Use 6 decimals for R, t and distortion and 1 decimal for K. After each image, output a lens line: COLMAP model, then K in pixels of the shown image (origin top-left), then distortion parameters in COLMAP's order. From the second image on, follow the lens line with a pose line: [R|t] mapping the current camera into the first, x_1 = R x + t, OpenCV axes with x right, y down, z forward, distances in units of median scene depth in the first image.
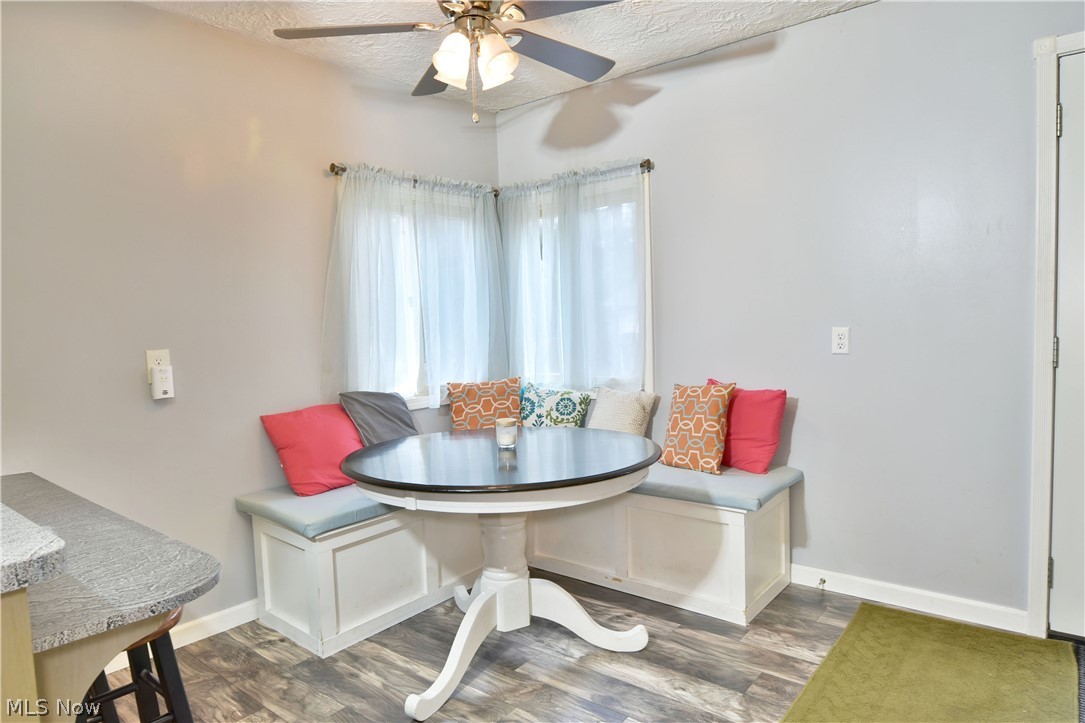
lens RADIAL K [[654.1, 0, 543.7], [0, 654.1, 364.1], [0, 0, 1]] dist [-0.010782, -0.002037]
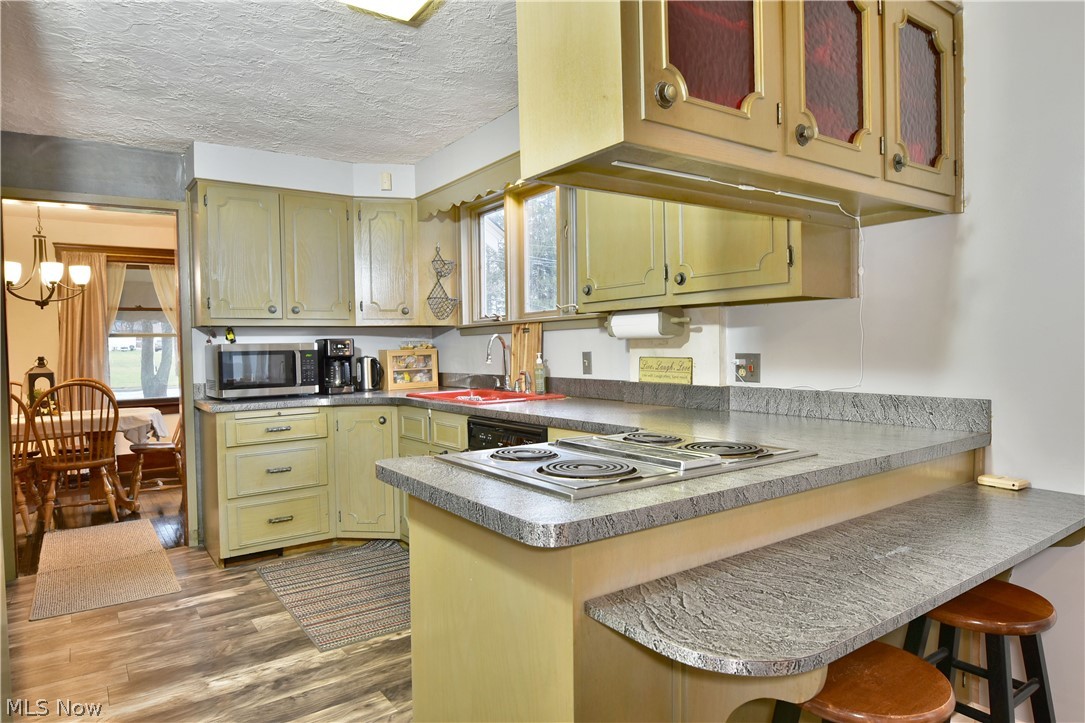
lens RADIAL K [[654.1, 0, 543.7], [0, 654.1, 364.1], [0, 0, 1]] dist [-0.010782, -0.002037]
pose [[-0.261265, 0.066834, -0.962950, 0.120469], [-0.030734, 0.996518, 0.077503, -0.032562], [0.964778, 0.049844, -0.258302, 0.419841]]
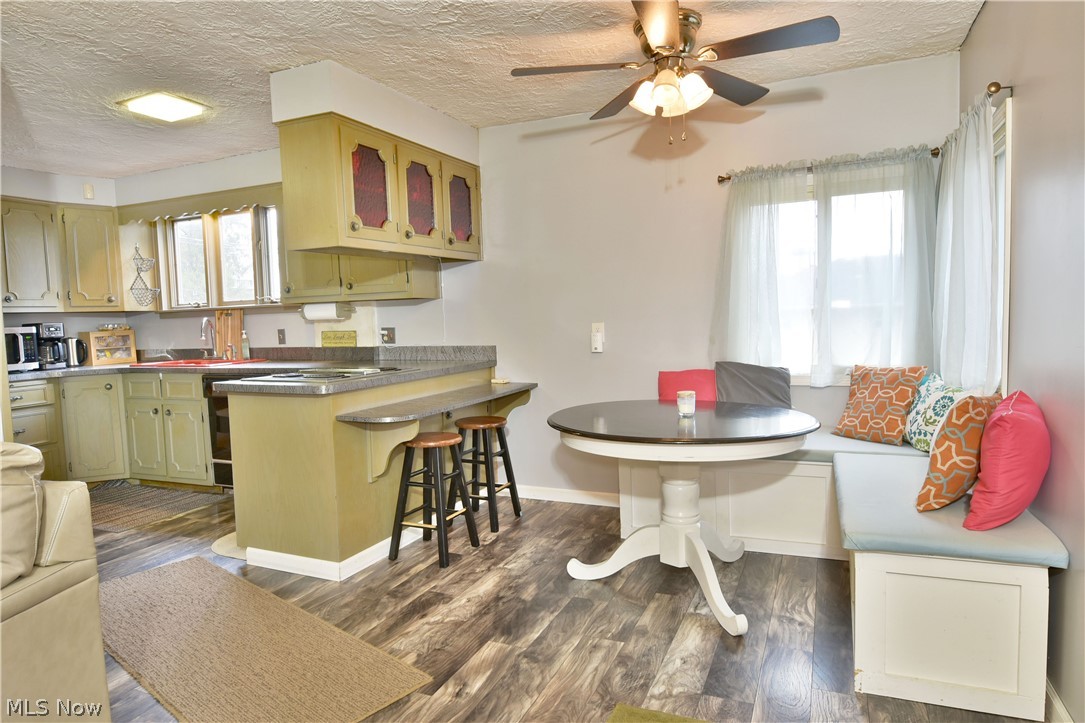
lens RADIAL K [[654.1, 0, 543.7], [0, 654.1, 364.1], [0, 0, 1]] dist [-0.010782, -0.002037]
pose [[0.273986, 0.098180, -0.956709, 0.883849], [-0.035666, 0.995129, 0.091909, -0.059657], [0.961072, 0.008941, 0.276153, 0.379608]]
